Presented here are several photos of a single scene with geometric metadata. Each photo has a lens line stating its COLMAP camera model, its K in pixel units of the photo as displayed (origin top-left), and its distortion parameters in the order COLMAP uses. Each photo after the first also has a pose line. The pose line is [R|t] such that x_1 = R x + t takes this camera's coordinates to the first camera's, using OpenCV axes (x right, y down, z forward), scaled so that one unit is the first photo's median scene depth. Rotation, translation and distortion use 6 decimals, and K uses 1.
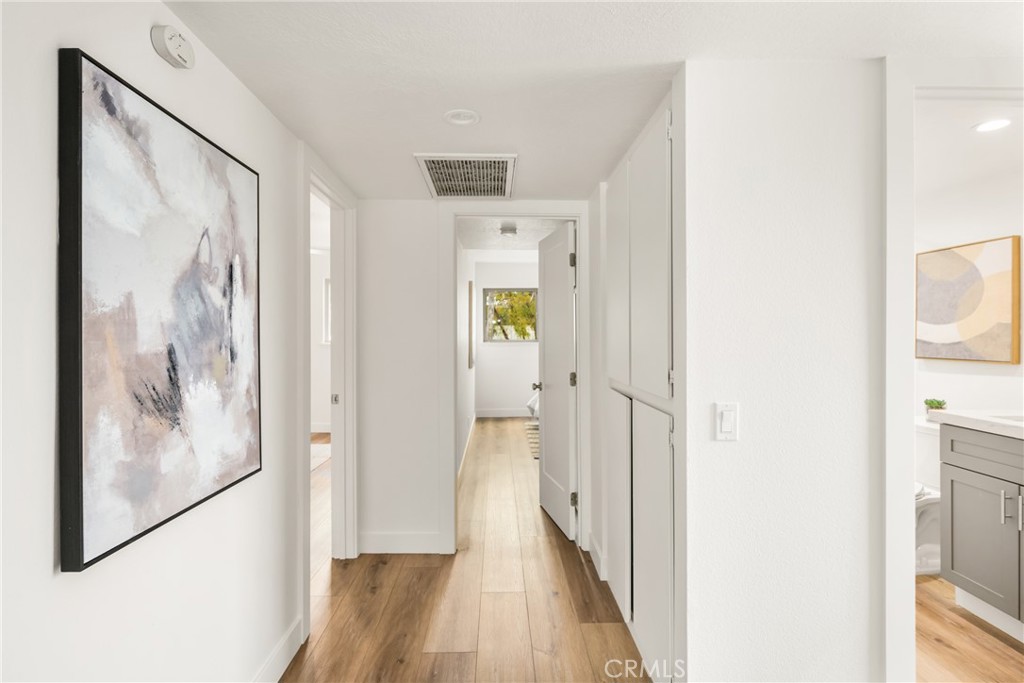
lens RADIAL K [[524.8, 0, 509.8], [0, 524.8, 336.8], [0, 0, 1]] dist [0.003074, 0.000357]
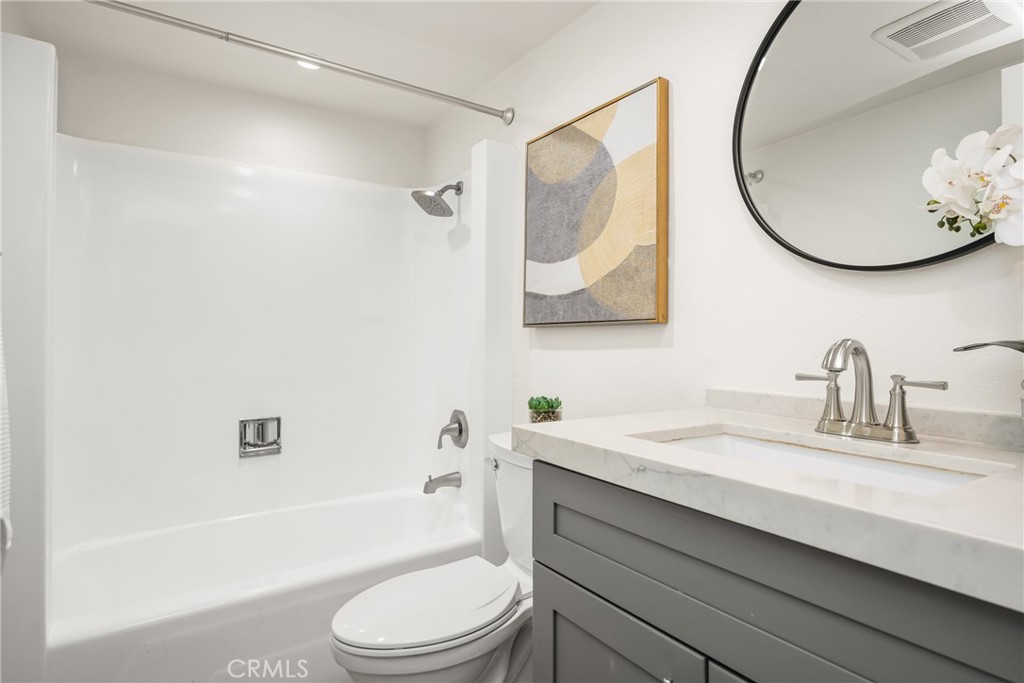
lens RADIAL K [[524.8, 0, 513.8], [0, 524.8, 344.1], [0, 0, 1]] dist [0.003074, 0.000357]
pose [[0.850994, 0.007577, 0.525121, 0.516969], [-0.005065, 0.999968, -0.006220, 0.070766], [-0.525151, 0.002633, 0.851005, 0.582774]]
